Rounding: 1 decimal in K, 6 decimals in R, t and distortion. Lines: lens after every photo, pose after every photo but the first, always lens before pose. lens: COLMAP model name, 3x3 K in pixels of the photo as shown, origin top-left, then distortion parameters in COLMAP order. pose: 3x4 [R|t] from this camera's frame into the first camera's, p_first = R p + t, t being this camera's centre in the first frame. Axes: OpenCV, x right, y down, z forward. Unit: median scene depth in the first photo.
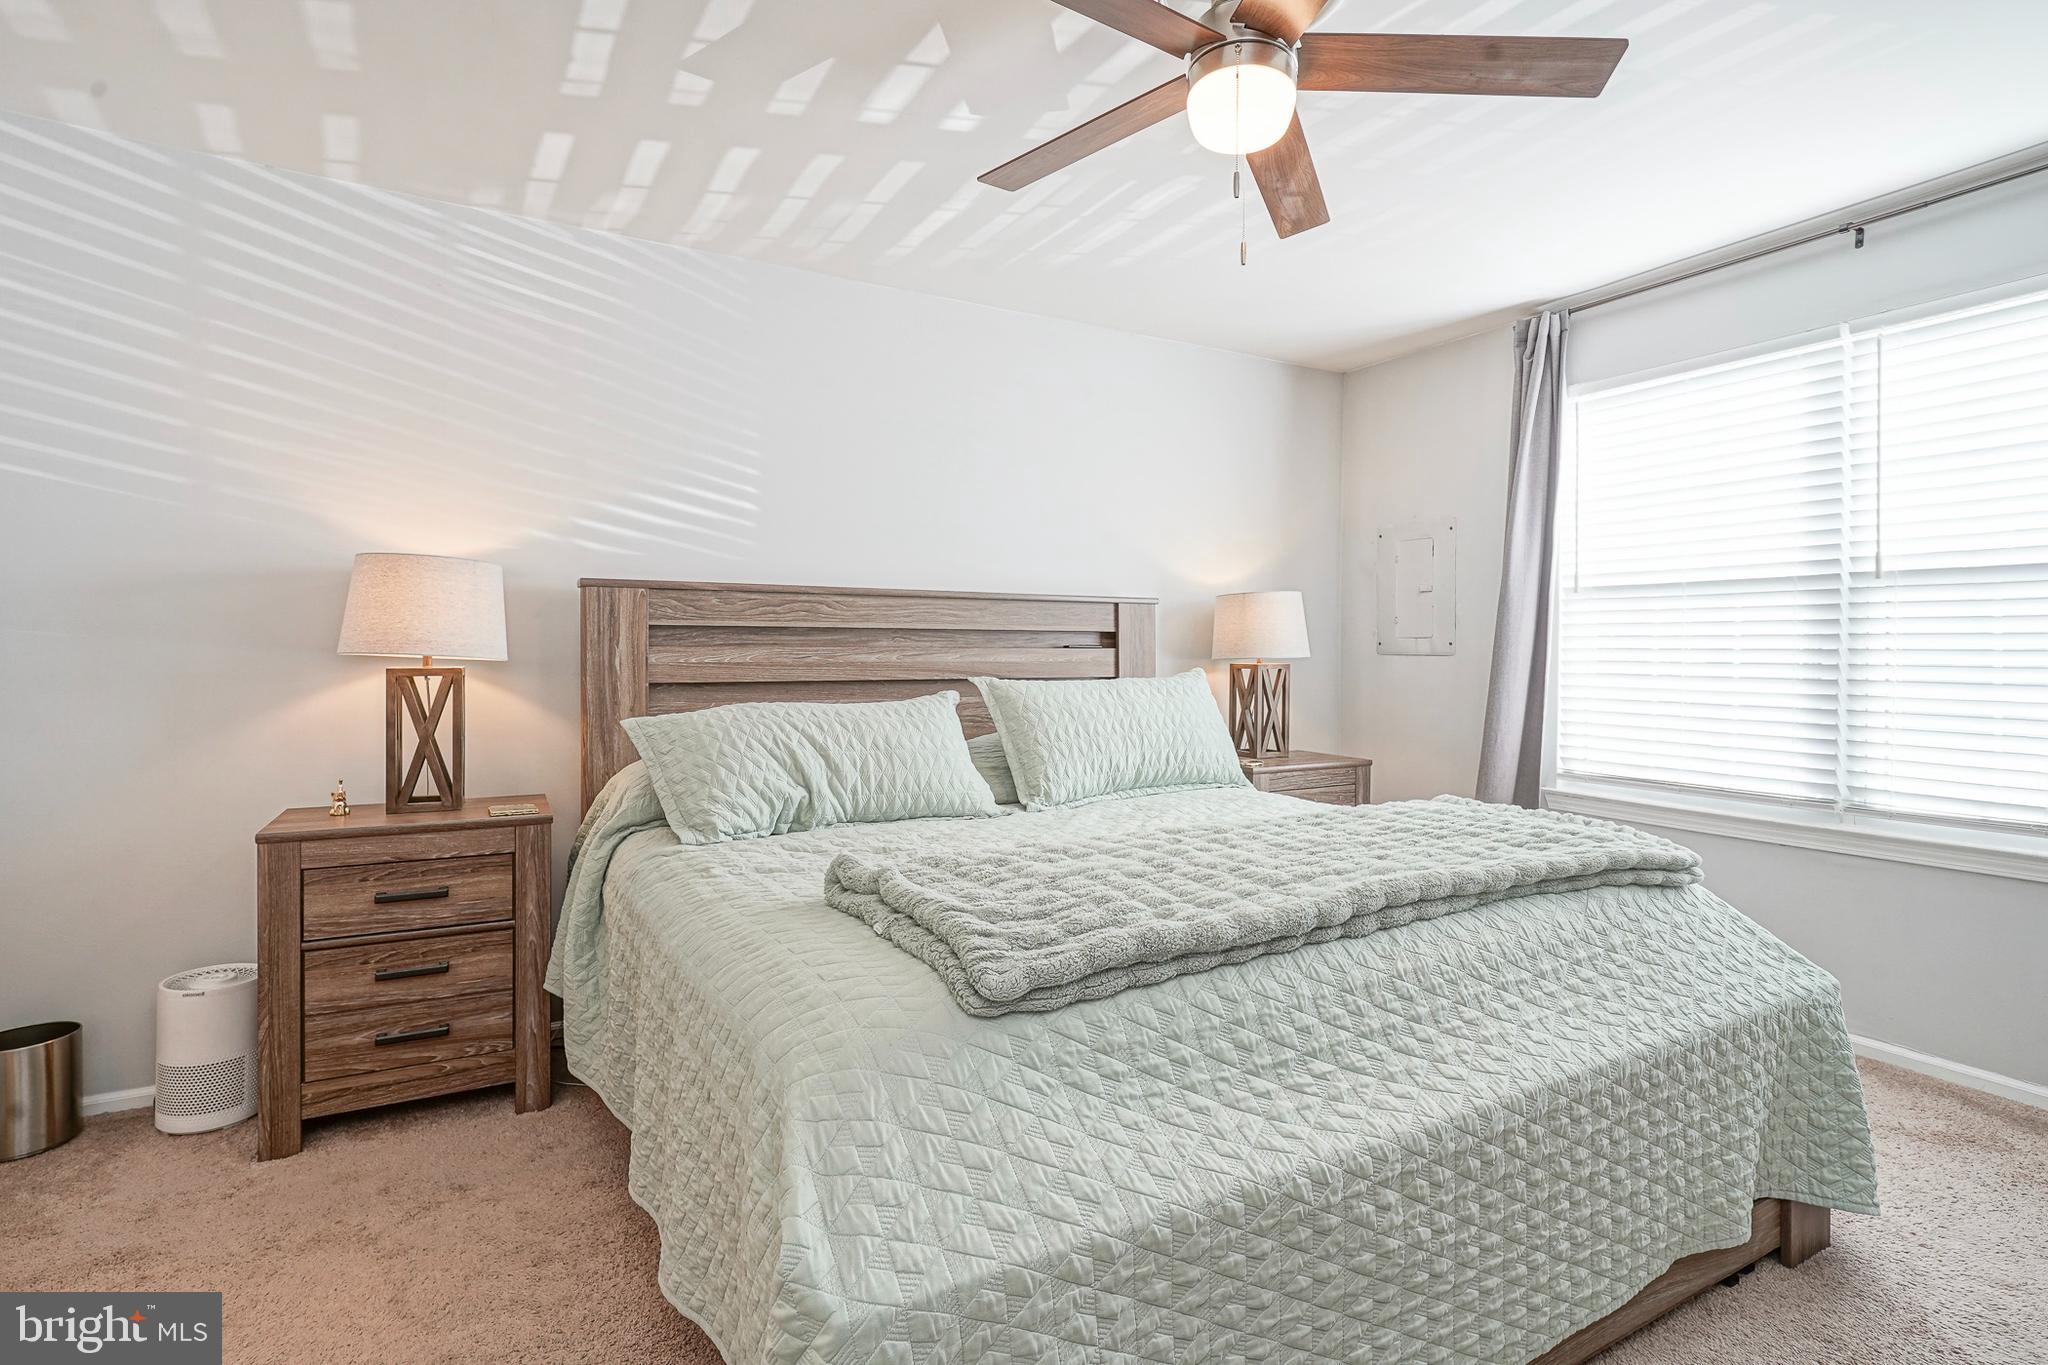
lens RADIAL K [[999.8, 0, 1028.4], [0, 999.8, 645.4], [0, 0, 1]] dist [-0.005886, 0.003902]
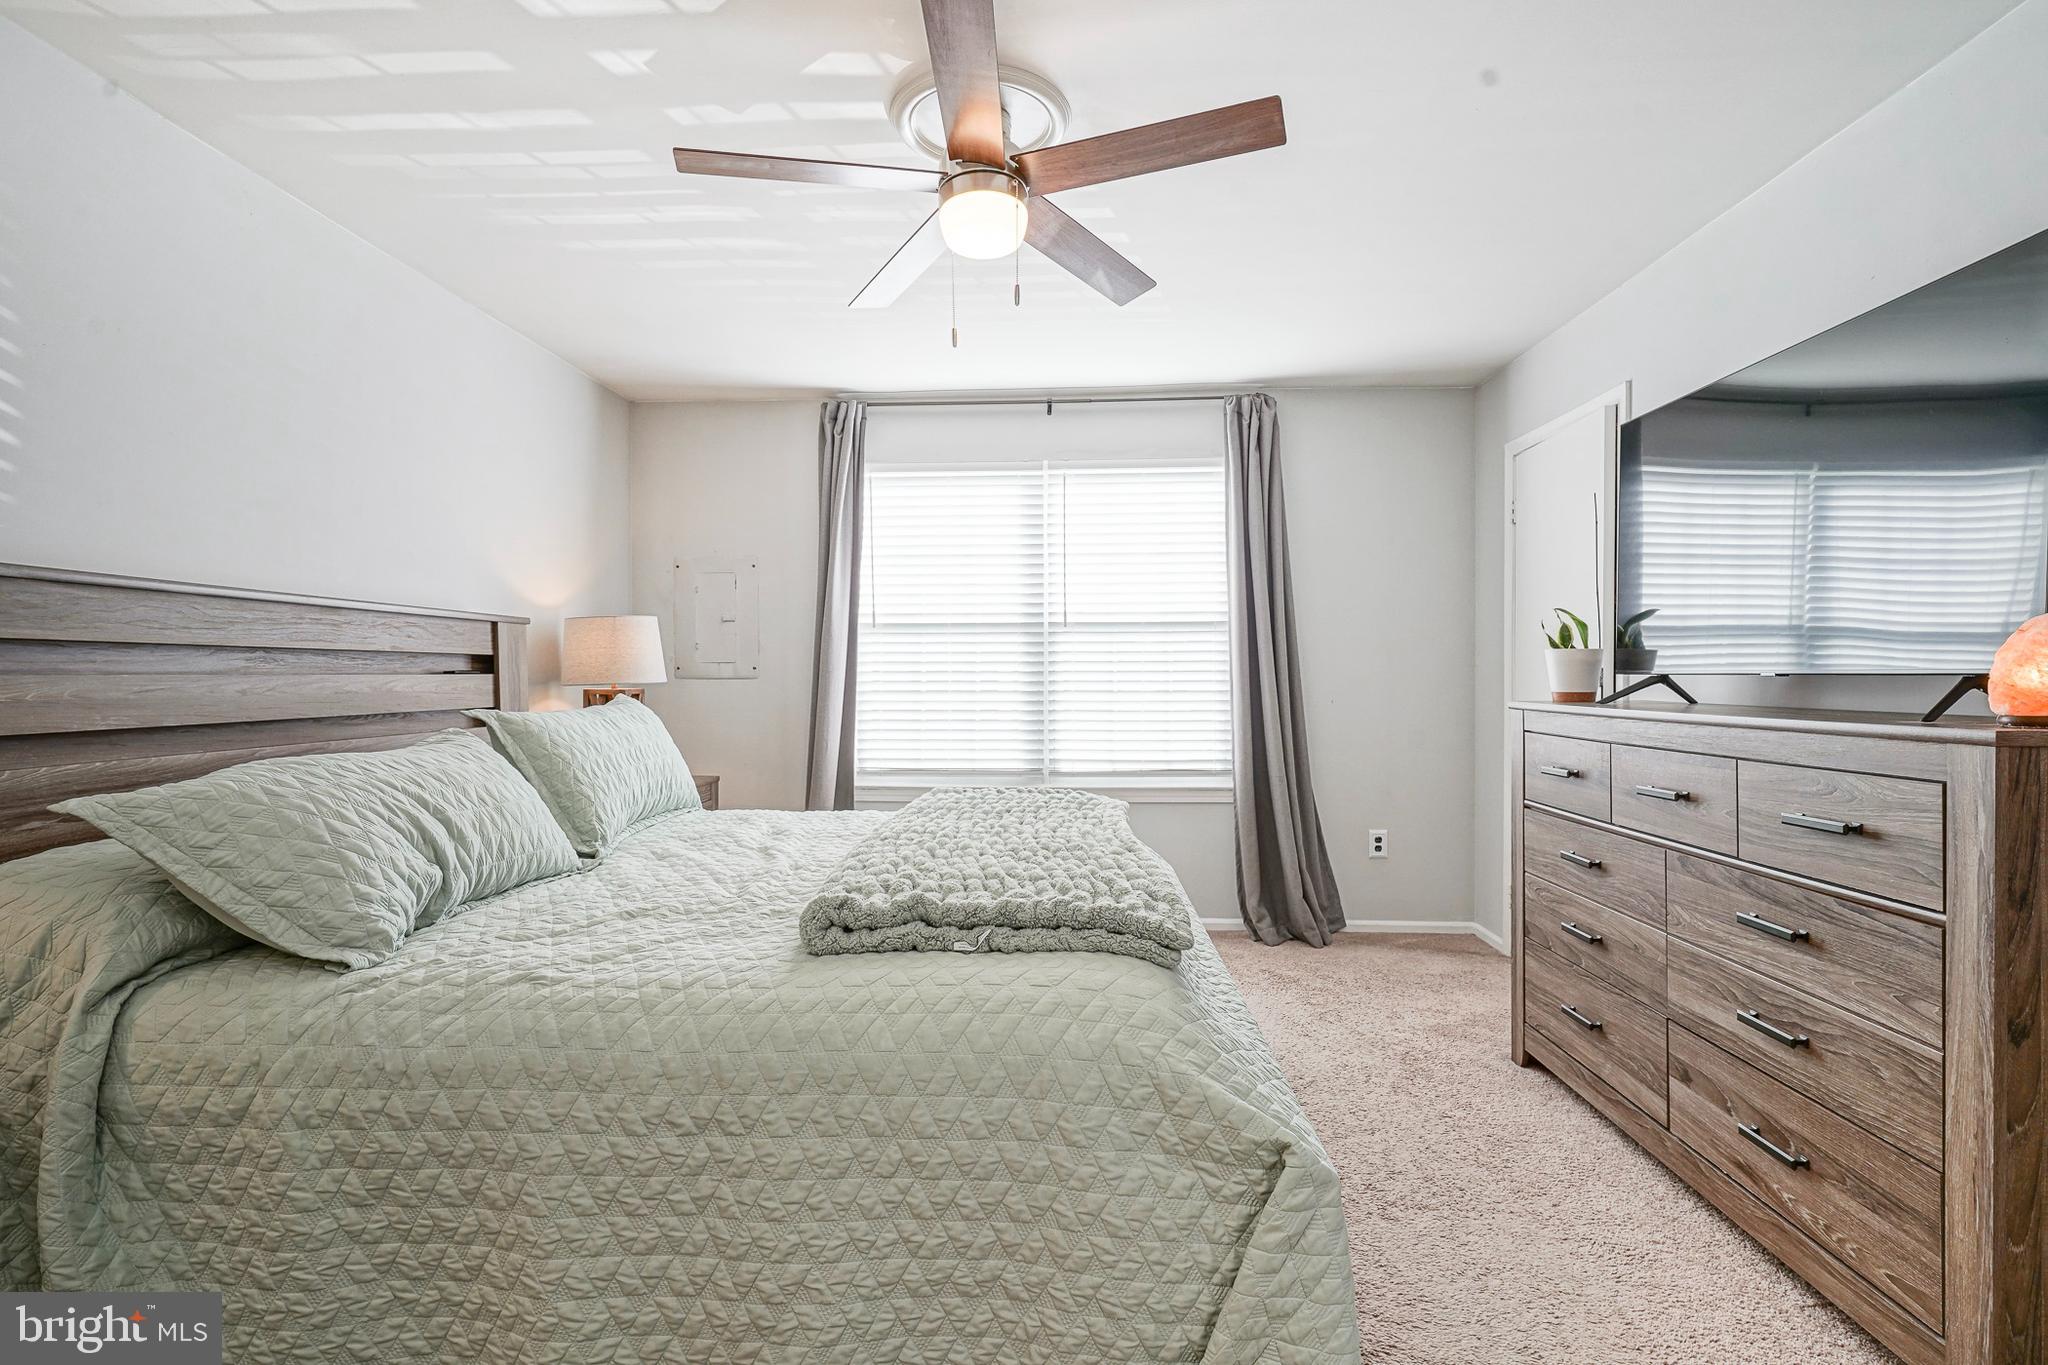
lens RADIAL K [[973.3, 0, 1019.3], [0, 973.3, 676.1], [0, 0, 1]] dist [-0.001715, 0.000370]
pose [[0.545499, -0.008048, 0.838073, -0.467880], [0.003087, 0.999966, 0.007593, -0.000109], [-0.838106, -0.001555, 0.545505, 0.202442]]
